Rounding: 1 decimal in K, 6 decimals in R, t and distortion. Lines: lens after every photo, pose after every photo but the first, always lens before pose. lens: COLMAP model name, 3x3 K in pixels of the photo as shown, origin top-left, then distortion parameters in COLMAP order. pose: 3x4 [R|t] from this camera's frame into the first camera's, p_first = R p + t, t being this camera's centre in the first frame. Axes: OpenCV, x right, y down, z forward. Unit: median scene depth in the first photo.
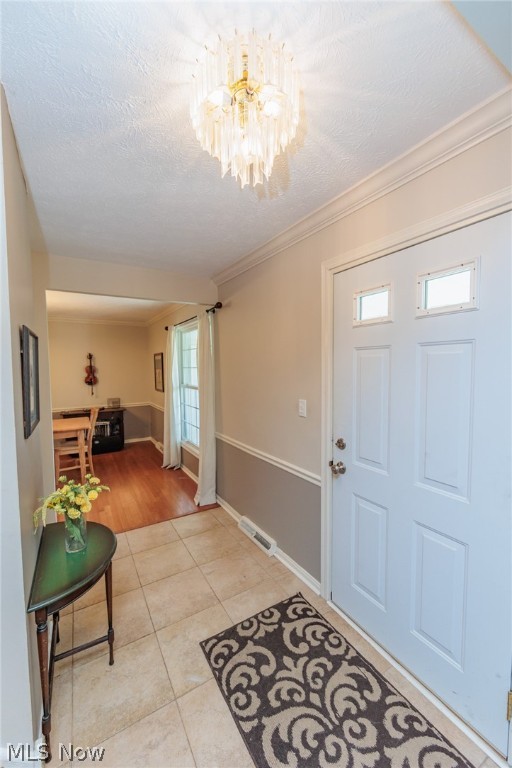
lens RADIAL K [[300.0, 0, 256.0], [0, 300.0, 384.0], [0, 0, 1]] dist [-0.000440, -0.000075]
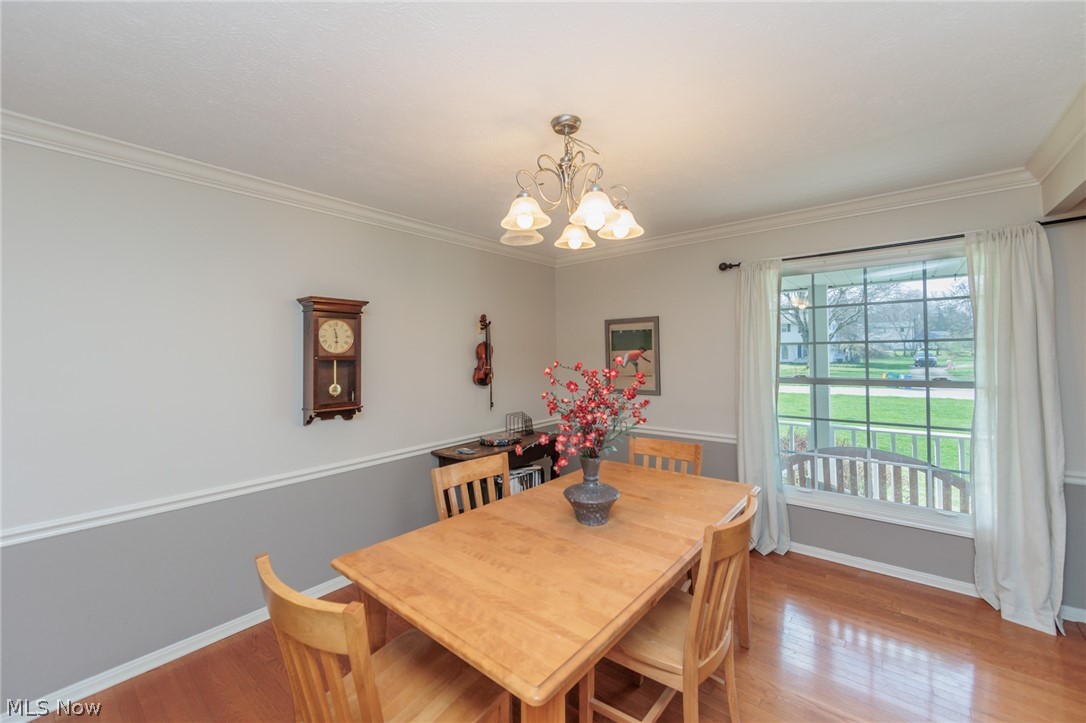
lens RADIAL K [[424.2, 0, 542.0], [0, 424.2, 351.3], [0, 0, 1]] dist [-0.000440, -0.000075]
pose [[0.939245, 0.005063, 0.343211, -1.933343], [0.016862, 0.998003, -0.060867, -0.023980], [-0.342834, 0.062957, 0.937284, 1.071453]]
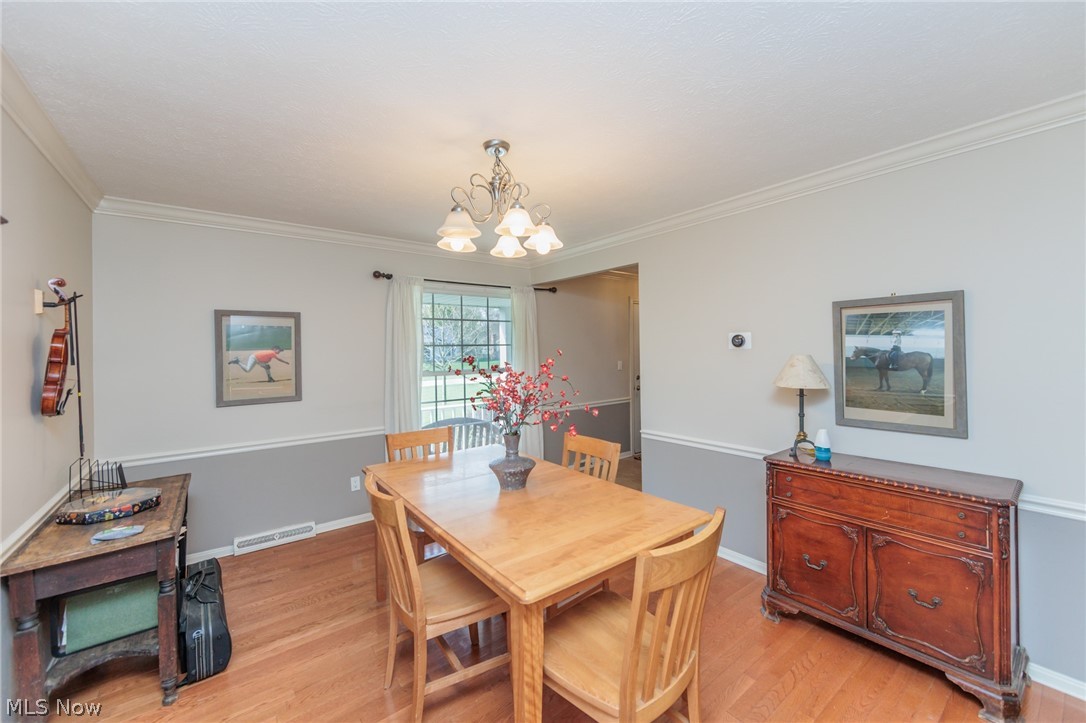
lens RADIAL K [[424.2, 0, 542.0], [0, 424.2, 351.3], [0, 0, 1]] dist [-0.000440, -0.000075]
pose [[-0.119621, 0.015686, 0.992696, -2.580317], [0.074502, 0.997198, -0.006779, -0.047575], [-0.990020, 0.073147, -0.120454, 1.896201]]
